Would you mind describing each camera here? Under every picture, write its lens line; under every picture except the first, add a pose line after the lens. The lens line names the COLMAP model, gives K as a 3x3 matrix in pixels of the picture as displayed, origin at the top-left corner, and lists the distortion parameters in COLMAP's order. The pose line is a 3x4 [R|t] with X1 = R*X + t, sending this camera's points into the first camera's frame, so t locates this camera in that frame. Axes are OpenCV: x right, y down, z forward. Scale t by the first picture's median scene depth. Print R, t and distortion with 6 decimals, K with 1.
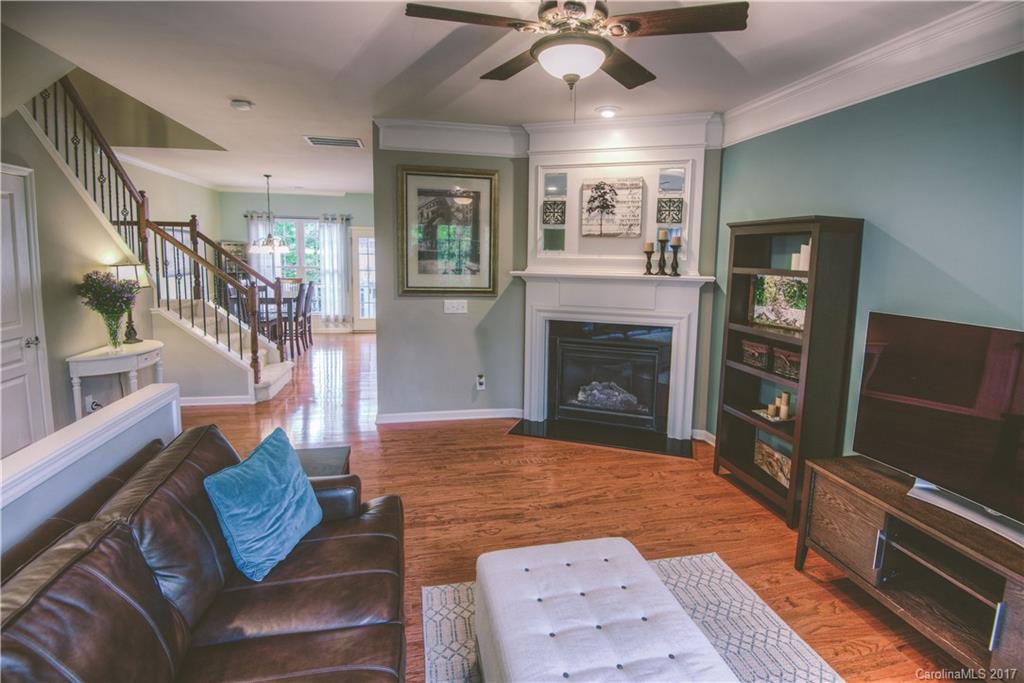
lens RADIAL K [[489.1, 0, 523.3], [0, 489.1, 308.3], [0, 0, 1]] dist [0.000200, -0.039845]
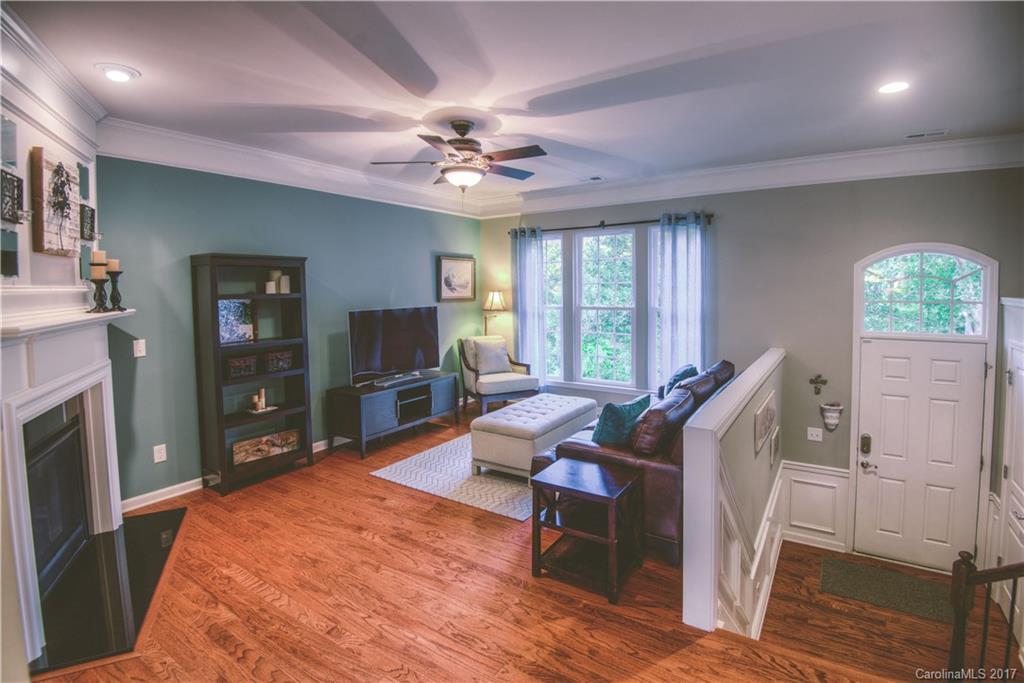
lens RADIAL K [[489.1, 0, 523.3], [0, 489.1, 308.3], [0, 0, 1]] dist [0.000200, -0.039845]
pose [[-0.703655, -0.043527, 0.709208, -0.874859], [0.078160, 0.987323, 0.138143, -0.163954], [-0.706230, 0.152637, -0.691333, 1.397736]]
